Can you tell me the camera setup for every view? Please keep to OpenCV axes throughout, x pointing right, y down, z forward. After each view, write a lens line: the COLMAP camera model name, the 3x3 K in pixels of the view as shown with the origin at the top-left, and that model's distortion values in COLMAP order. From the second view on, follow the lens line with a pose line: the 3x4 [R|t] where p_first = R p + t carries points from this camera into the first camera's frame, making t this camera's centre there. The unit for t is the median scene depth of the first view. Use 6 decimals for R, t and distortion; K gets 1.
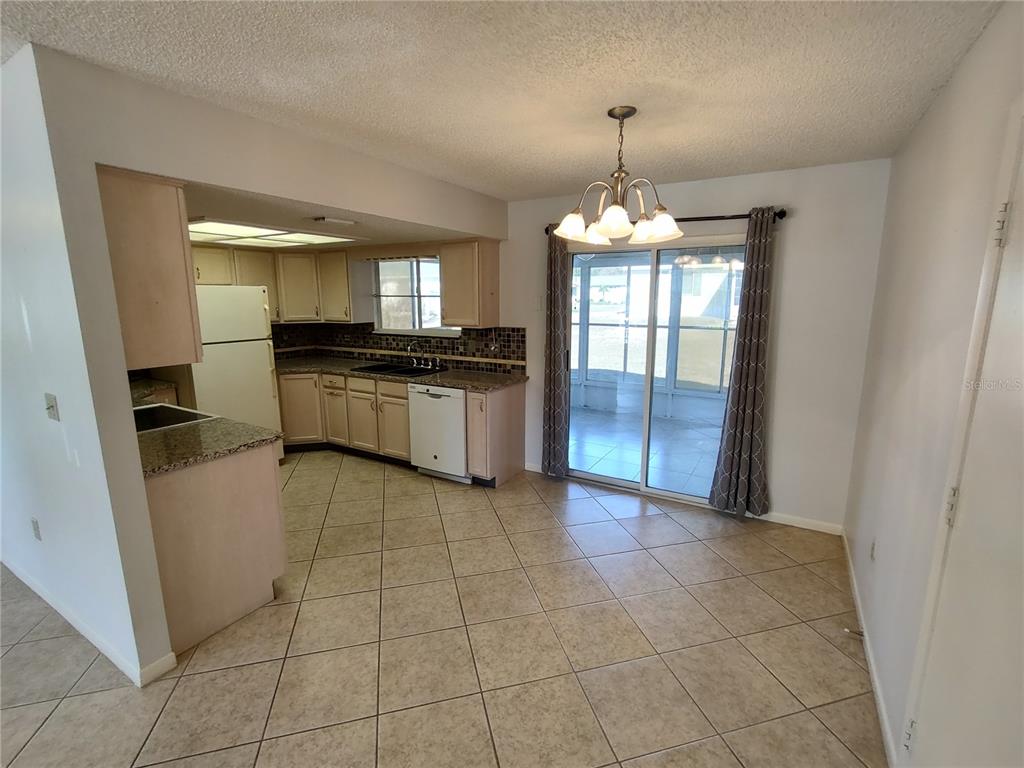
lens RADIAL K [[464.0, 0, 509.9], [0, 464.0, 380.9], [0, 0, 1]] dist [-0.005981, 0.001886]
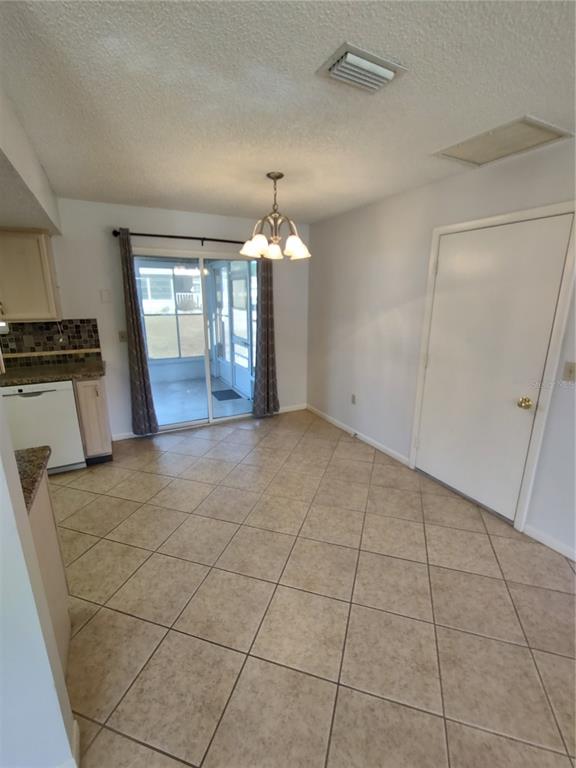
lens RADIAL K [[348.0, 0, 289.1], [0, 348.0, 381.9], [0, 0, 1]] dist [-0.005981, 0.001886]
pose [[0.529815, -0.205328, 0.822883, -0.425478], [0.148852, 0.977703, 0.148121, -0.018249], [-0.834949, 0.044011, 0.548565, 0.146433]]
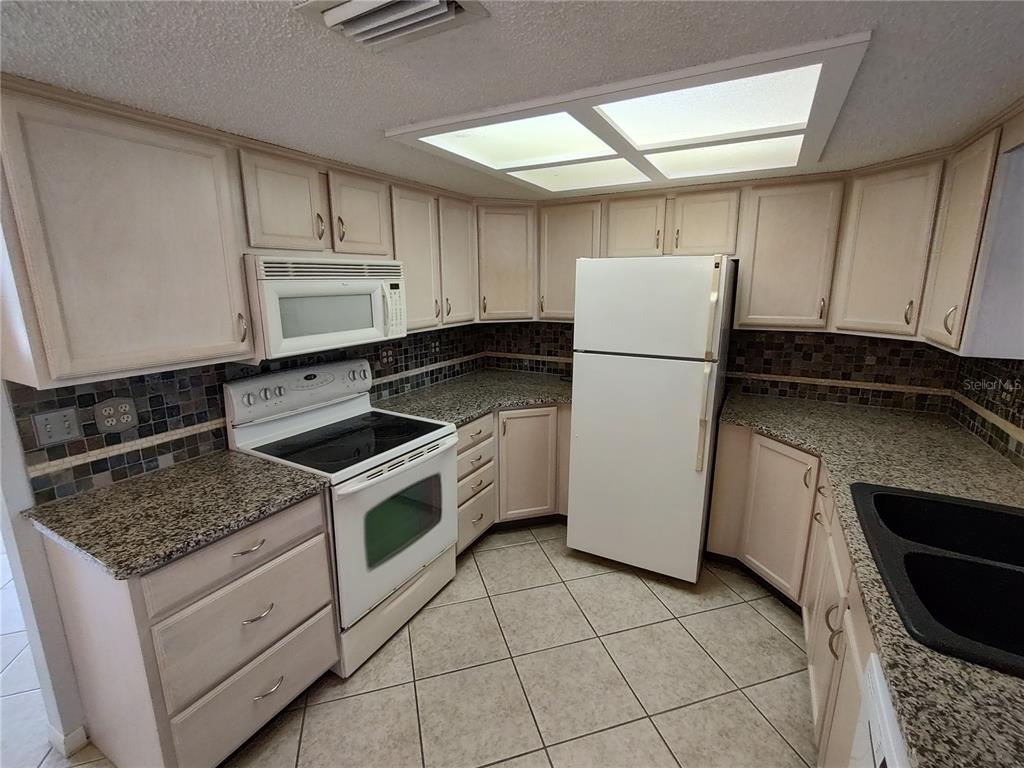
lens RADIAL K [[464.0, 0, 511.0], [0, 464.0, 383.9], [0, 0, 1]] dist [-0.005981, 0.001886]
pose [[0.036838, 0.218901, -0.975051, -0.030430], [-0.171206, 0.962670, 0.209653, -0.132885], [0.984546, 0.159212, 0.072940, 0.744759]]
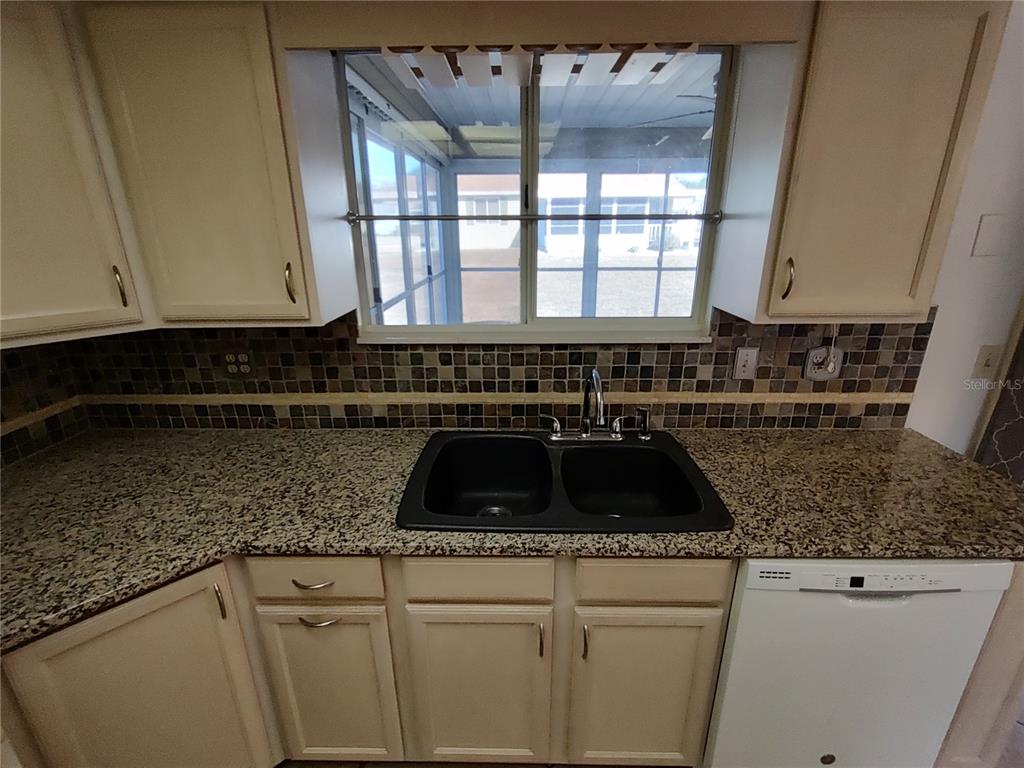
lens RADIAL K [[464.0, 0, 509.5], [0, 464.0, 378.7], [0, 0, 1]] dist [-0.005981, 0.001886]
pose [[0.871256, -0.158591, 0.464501, -0.417642], [0.094579, 0.982871, 0.158174, -0.141052], [-0.481630, -0.093878, 0.871332, 0.804614]]
